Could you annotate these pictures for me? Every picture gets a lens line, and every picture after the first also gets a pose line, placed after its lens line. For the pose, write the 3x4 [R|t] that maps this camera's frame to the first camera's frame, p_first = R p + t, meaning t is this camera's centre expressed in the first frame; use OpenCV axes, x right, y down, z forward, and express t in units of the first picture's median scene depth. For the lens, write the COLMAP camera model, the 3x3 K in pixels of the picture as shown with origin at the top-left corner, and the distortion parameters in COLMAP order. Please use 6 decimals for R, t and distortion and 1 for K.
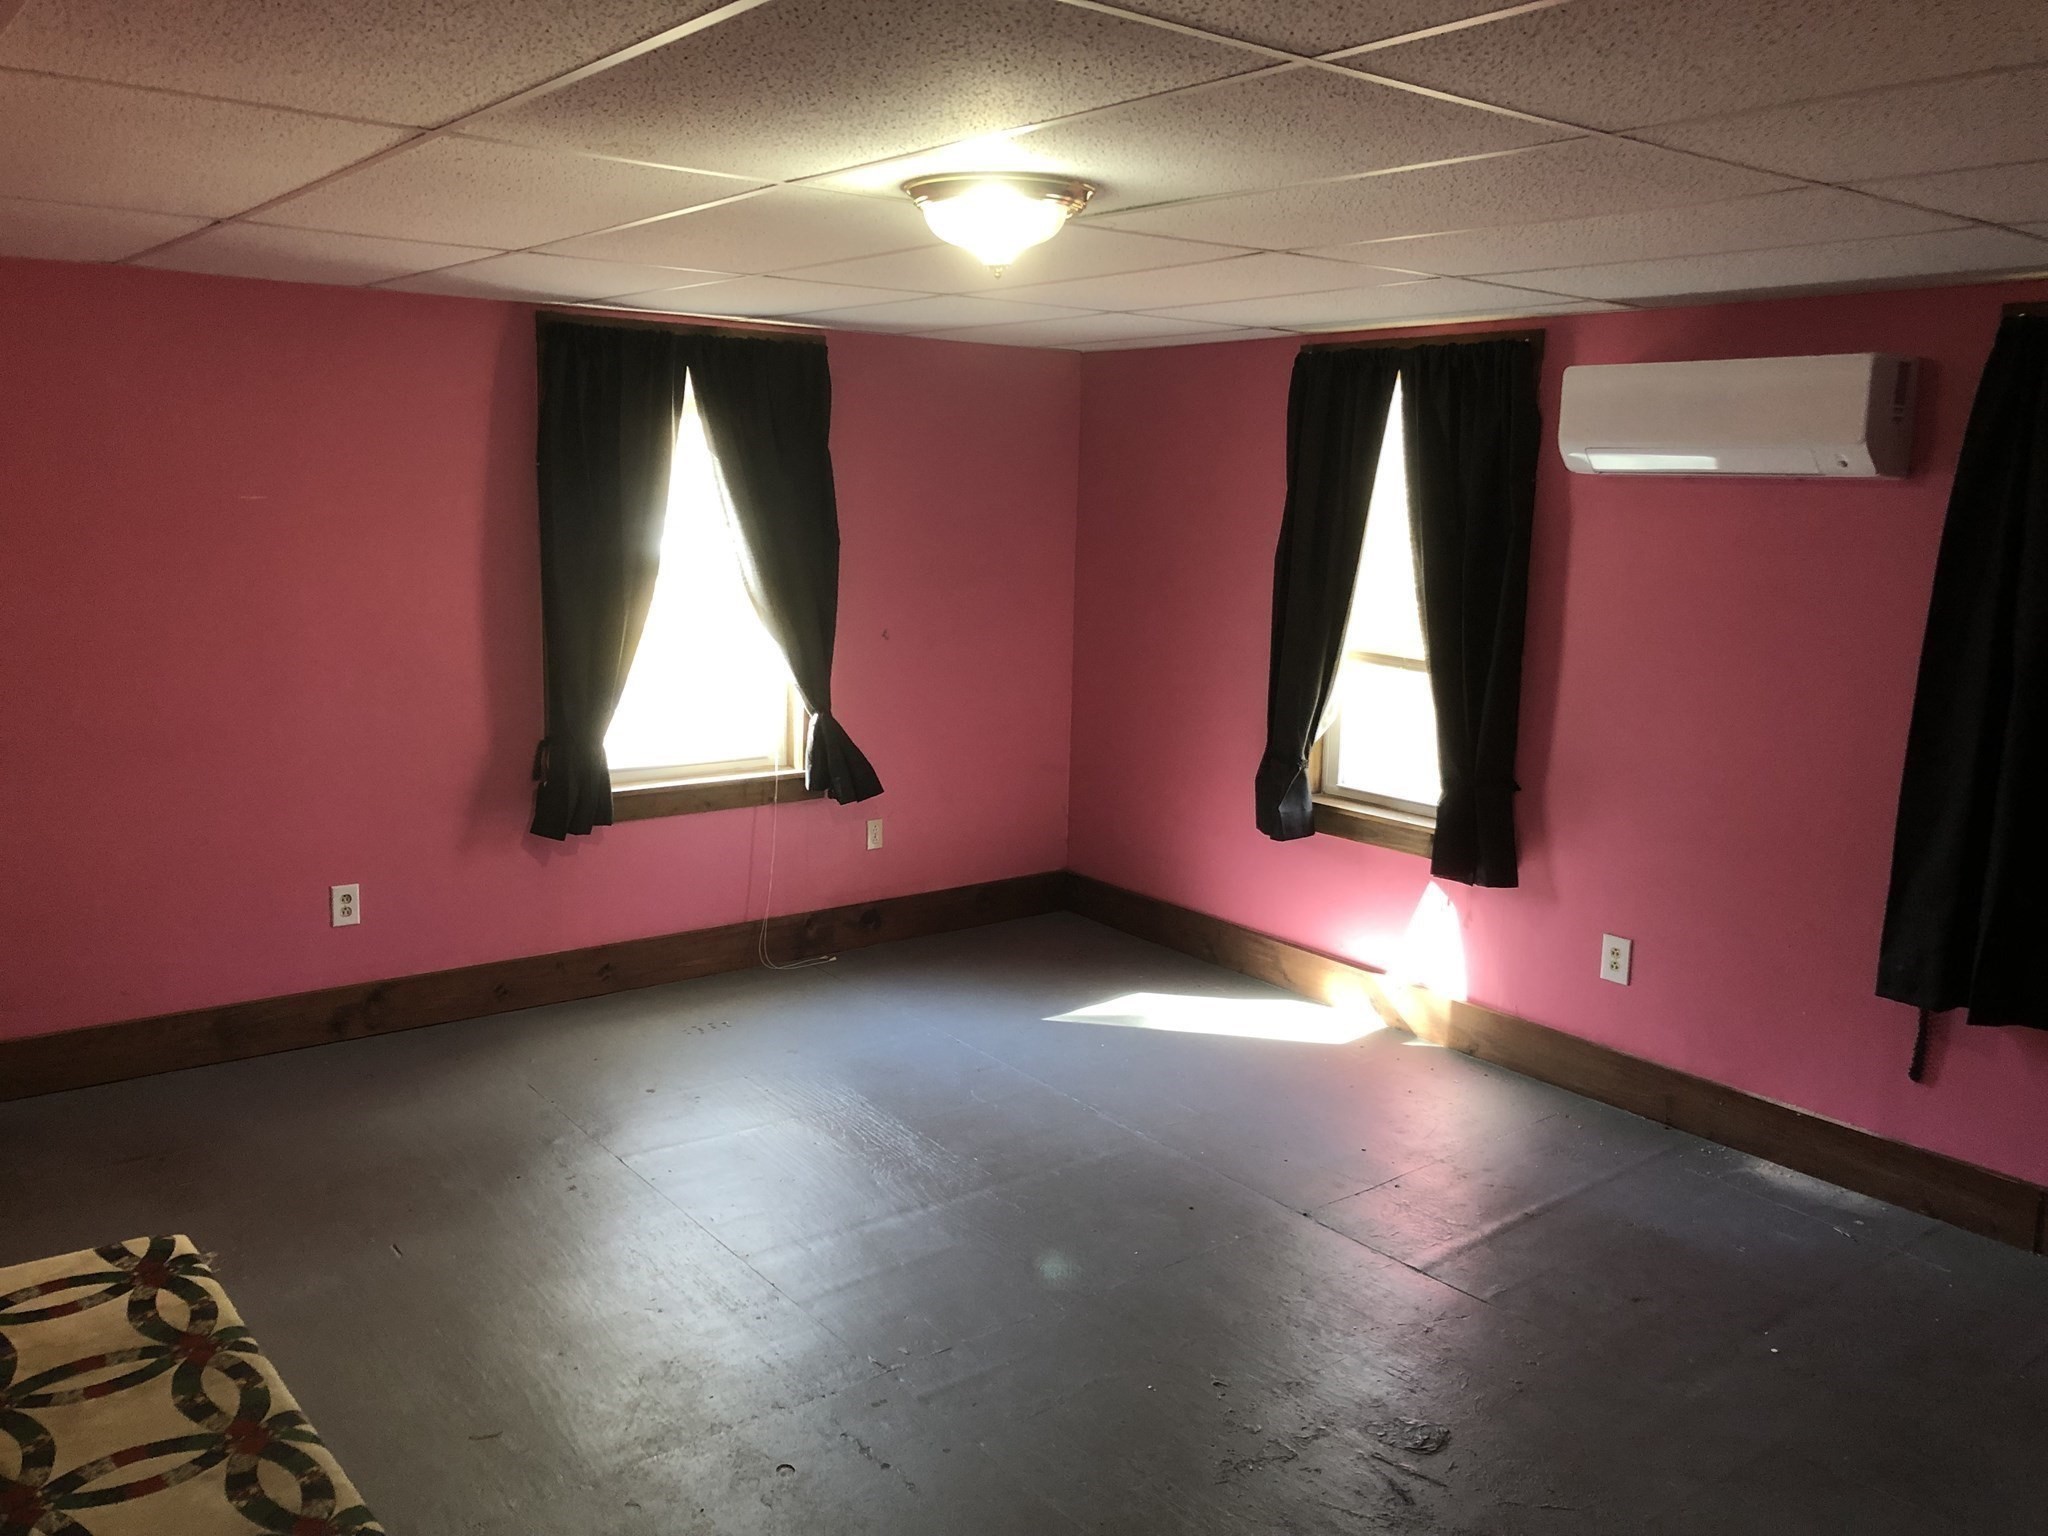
lens RADIAL K [[1700.2, 0, 1022.9], [0, 1700.2, 766.4], [0, 0, 1]] dist [0.046199, -0.000167]
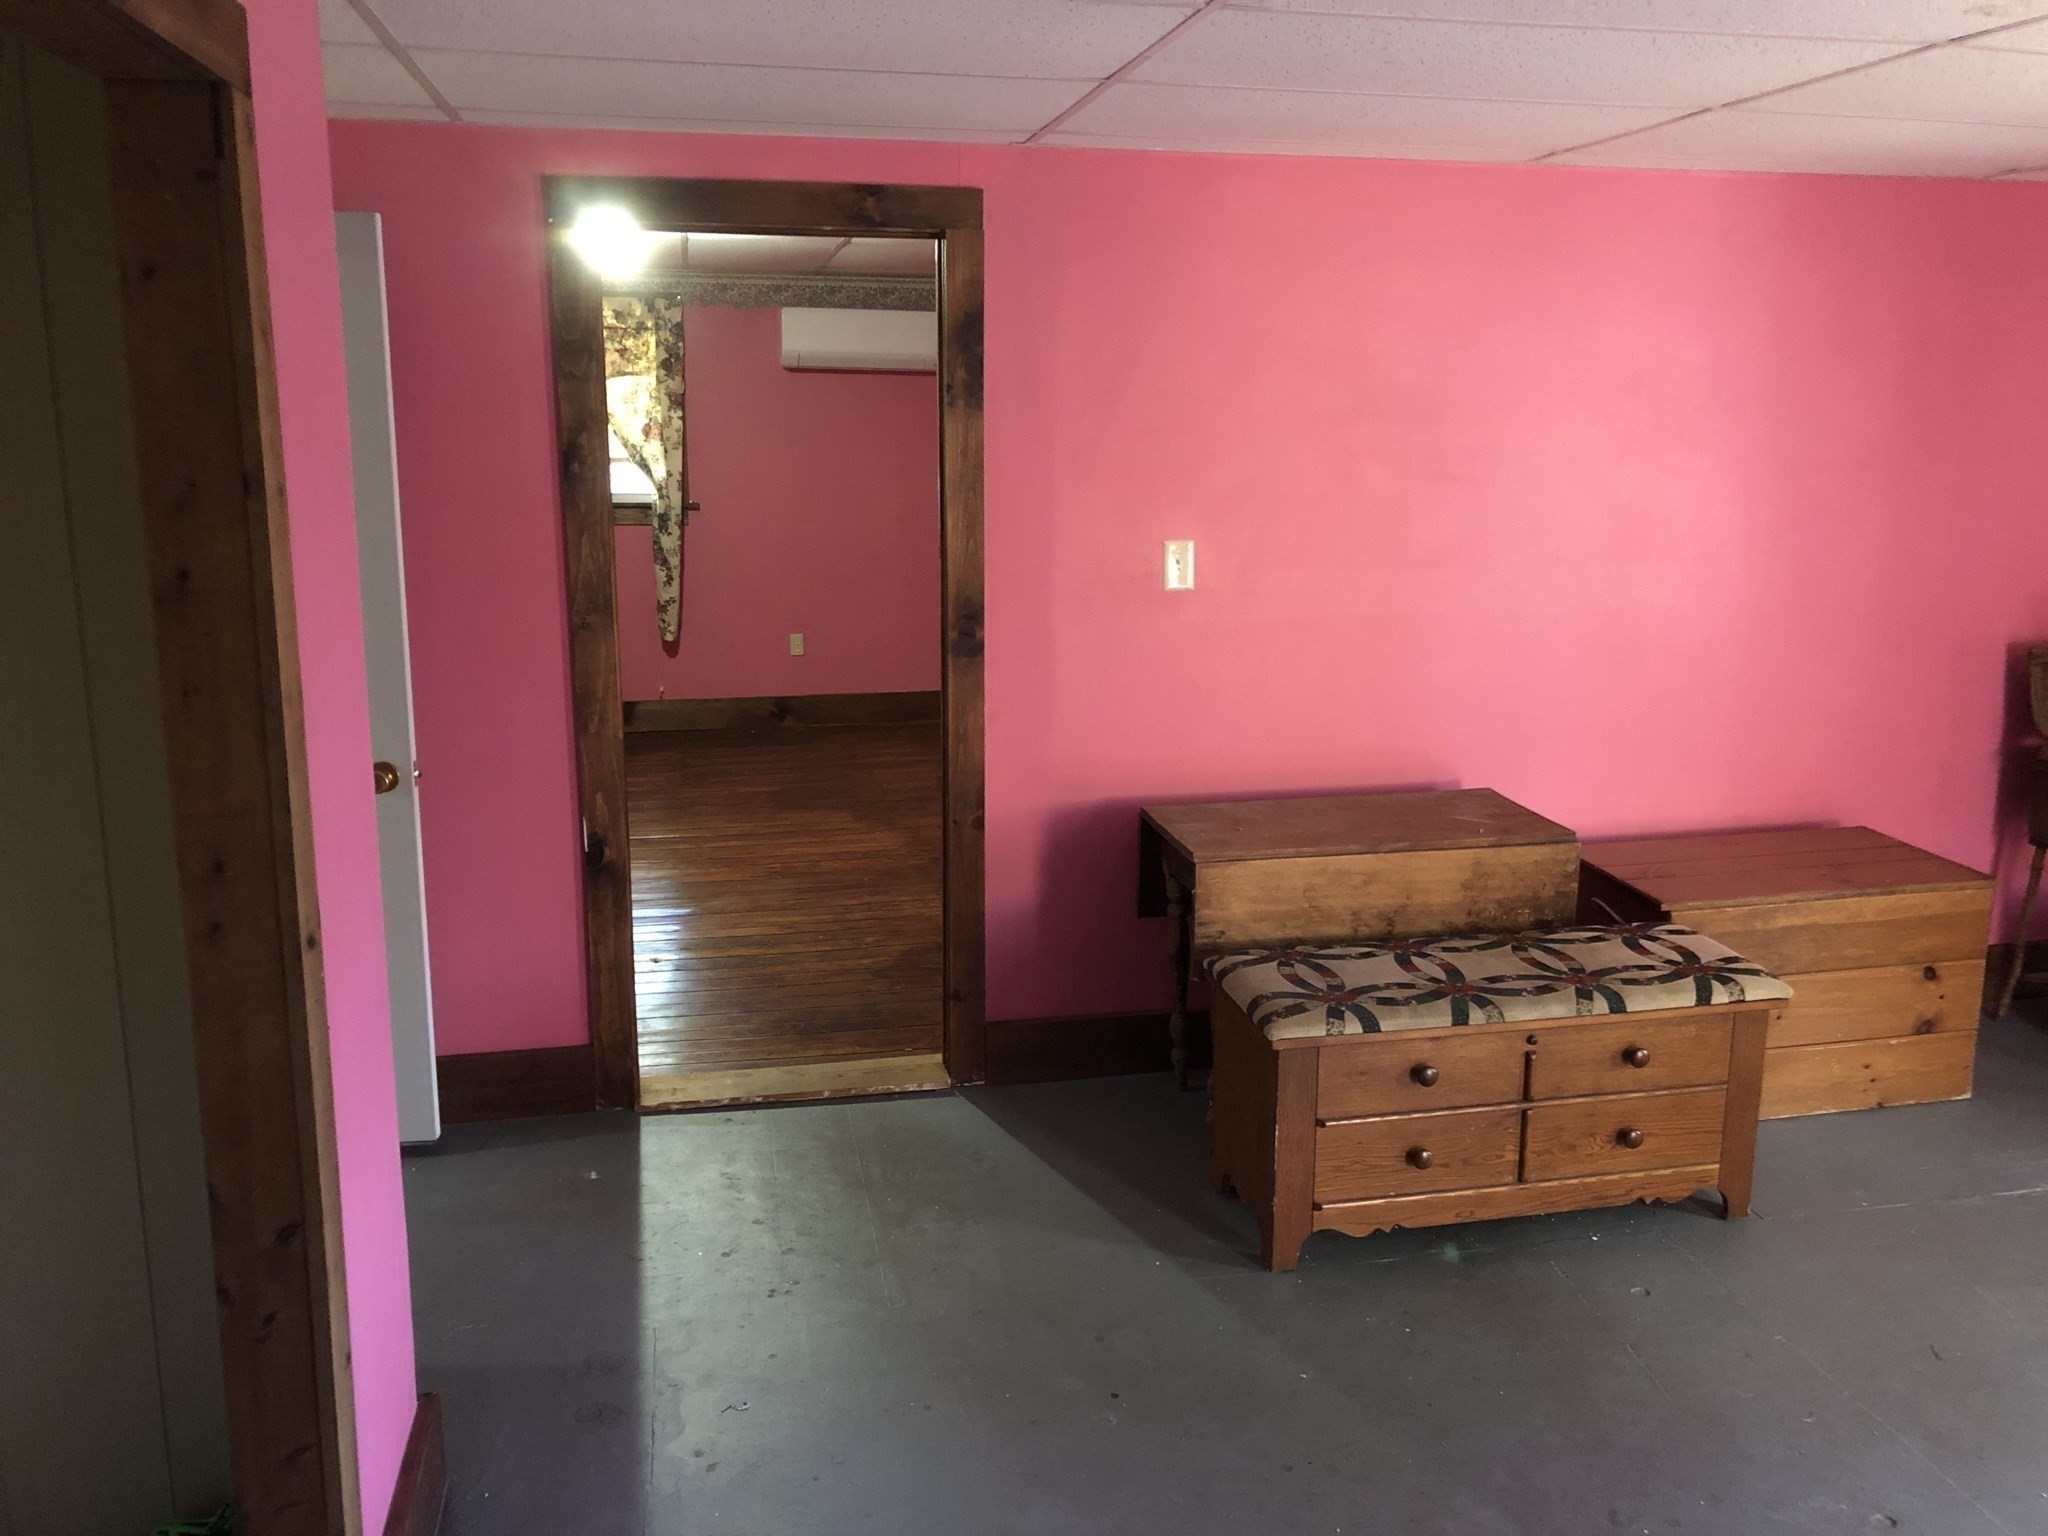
lens RADIAL K [[1700.2, 0, 1025.5], [0, 1700.2, 770.6], [0, 0, 1]] dist [0.046199, -0.000167]
pose [[-0.452312, 0.162586, -0.876915, 1.017421], [-0.164935, 0.951034, 0.261402, -0.141525], [0.876476, 0.262869, -0.403348, 1.156622]]
